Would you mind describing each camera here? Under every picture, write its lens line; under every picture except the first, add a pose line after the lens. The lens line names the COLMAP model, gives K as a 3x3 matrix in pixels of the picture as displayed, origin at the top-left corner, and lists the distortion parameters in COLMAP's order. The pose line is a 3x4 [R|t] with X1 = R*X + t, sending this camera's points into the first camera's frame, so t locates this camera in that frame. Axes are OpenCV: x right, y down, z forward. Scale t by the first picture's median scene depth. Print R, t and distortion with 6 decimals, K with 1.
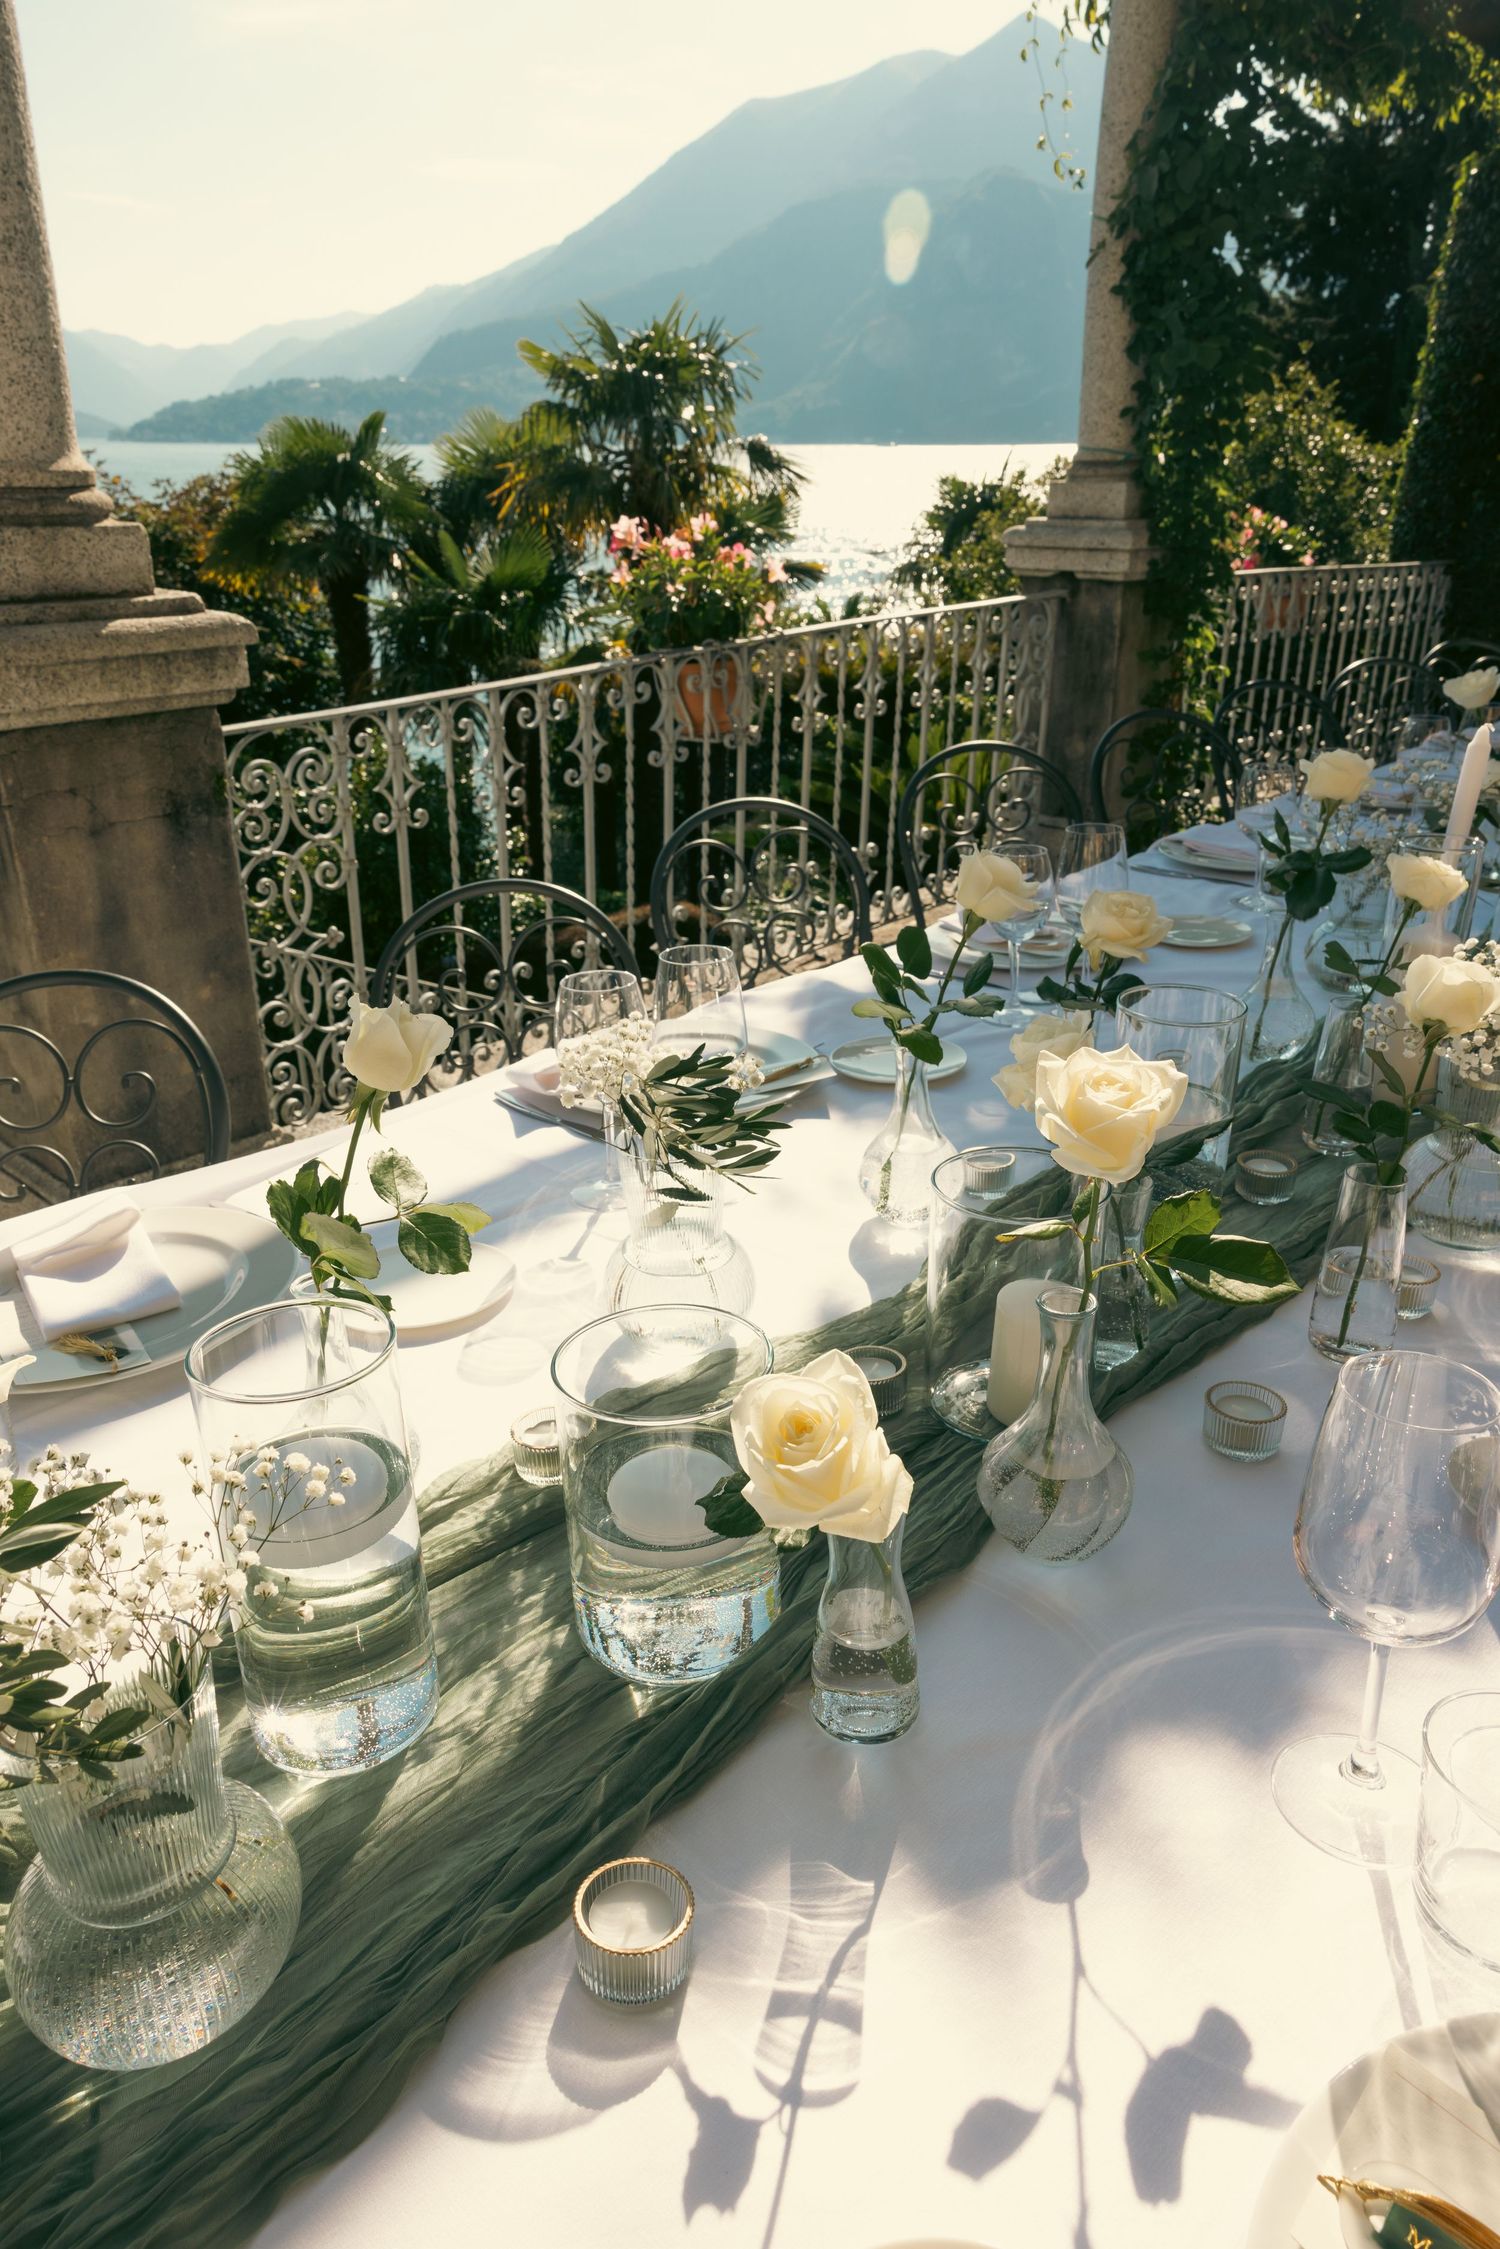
lens RADIAL K [[1526.6, 0, 750.0], [0, 1526.6, 1124.5], [0, 0, 1]] dist [0.014251, 0.001980]
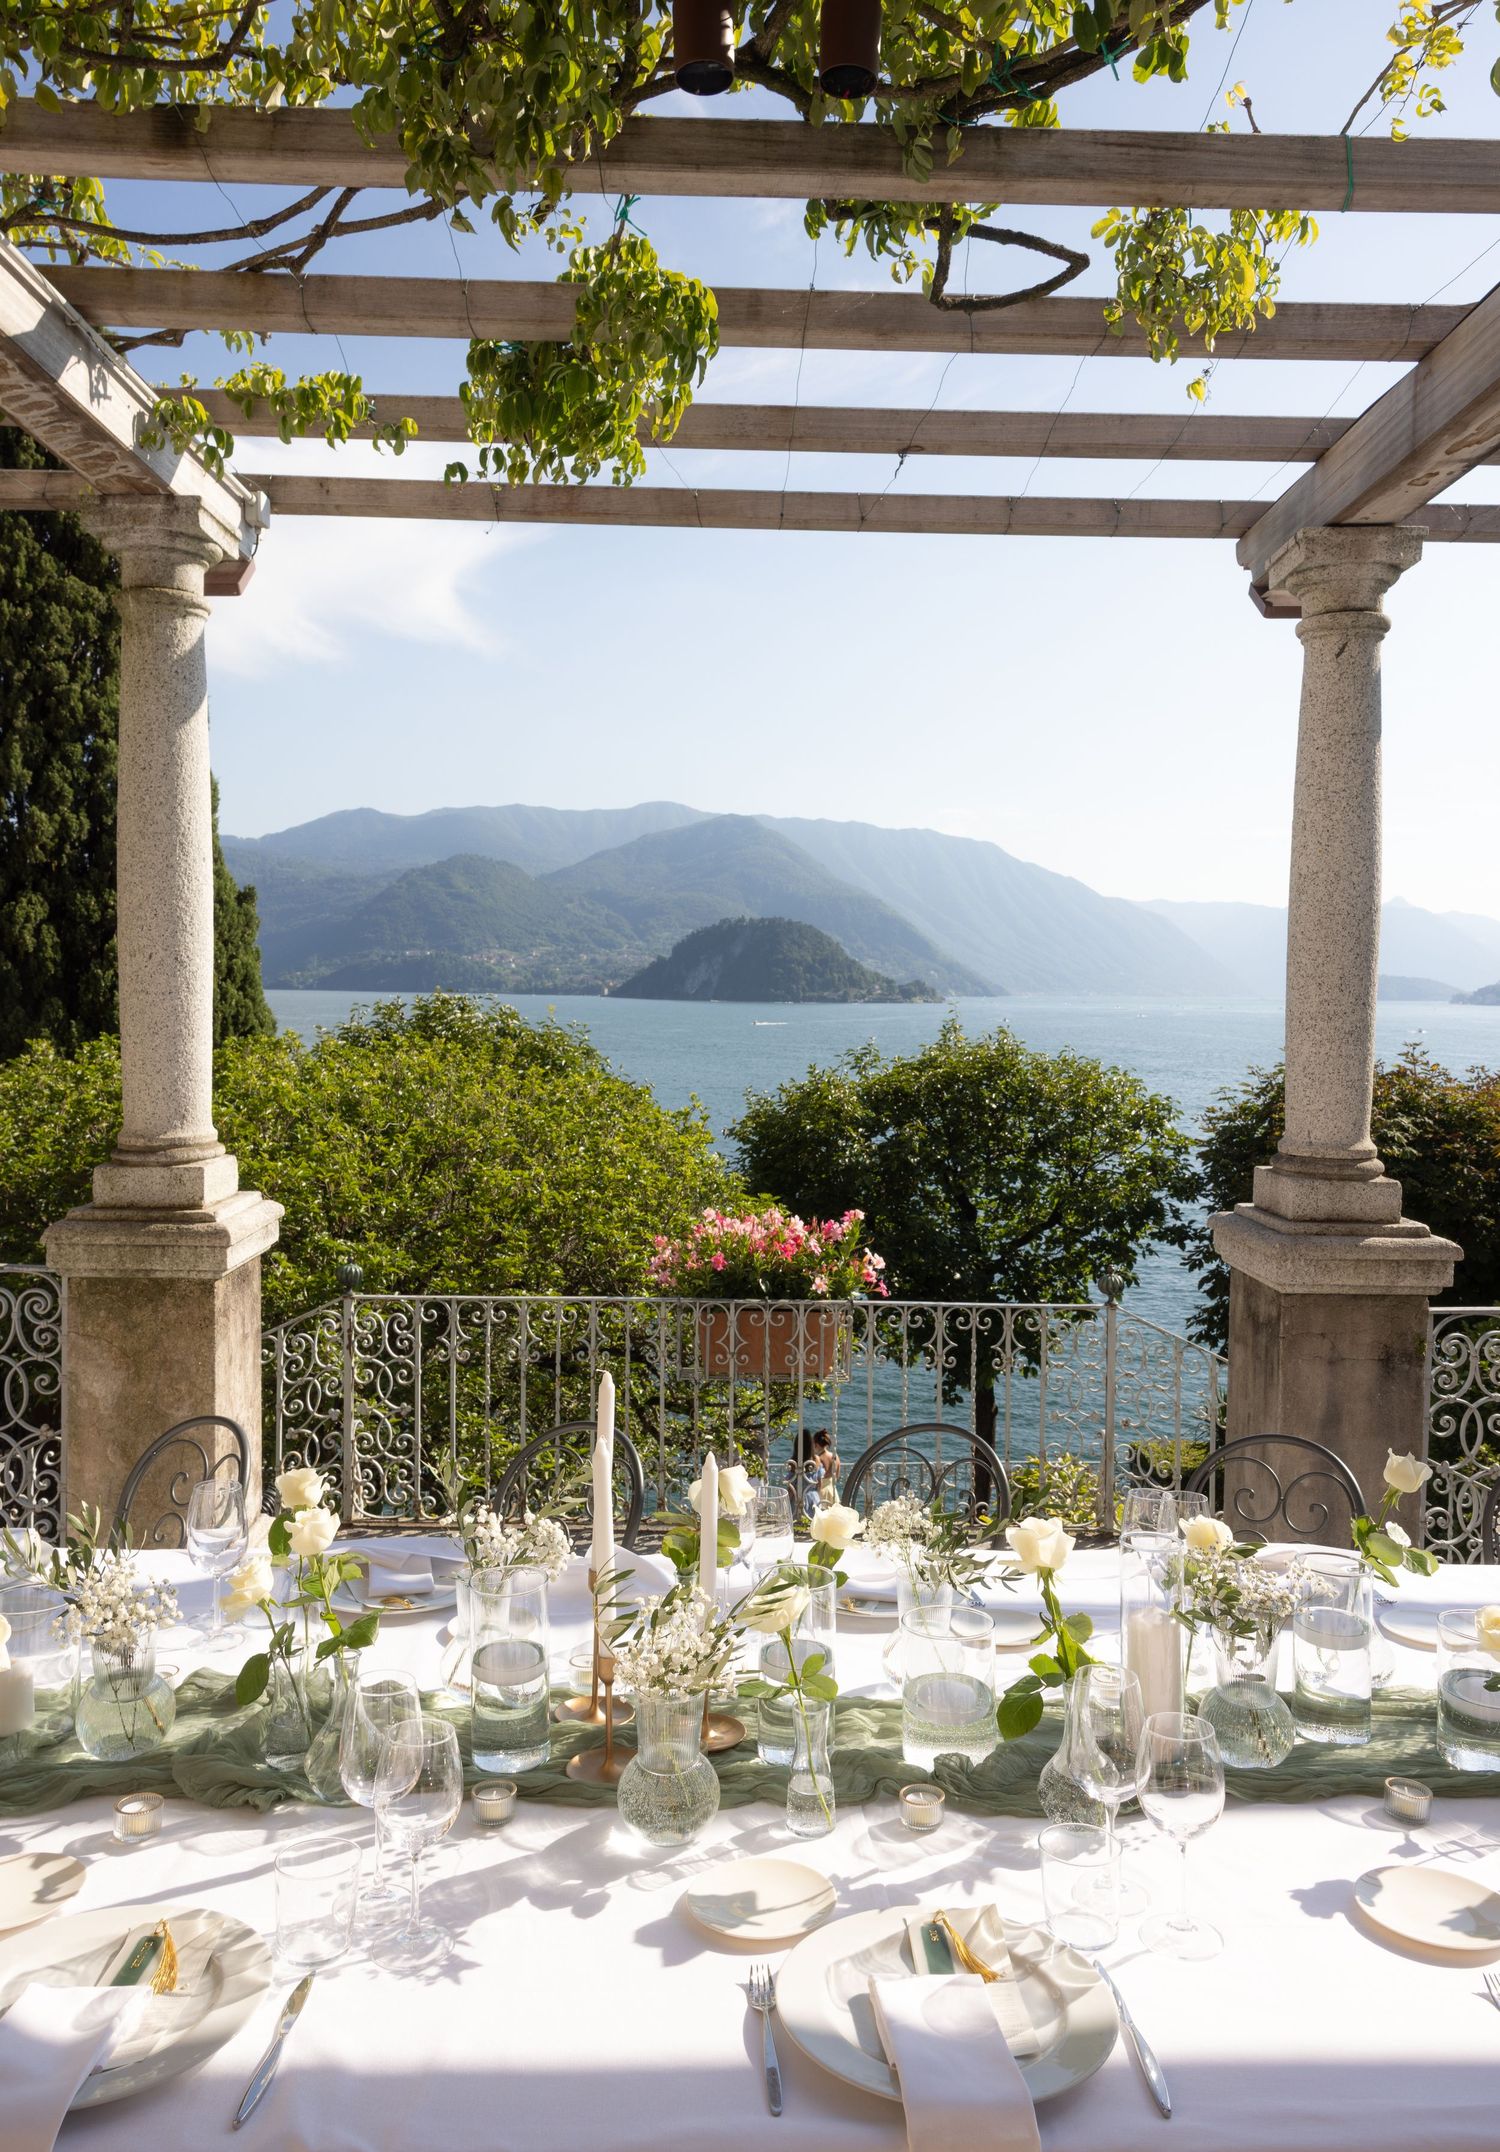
lens RADIAL K [[1497.9, 0, 750.0], [0, 1497.9, 1076.0], [0, 0, 1]] dist [-0.007535, -0.001453]
pose [[0.696683, 0.040085, -0.716258, 0.190081], [-0.300883, 0.922702, -0.241021, 0.066960], [0.651231, 0.383425, 0.654891, -0.392337]]
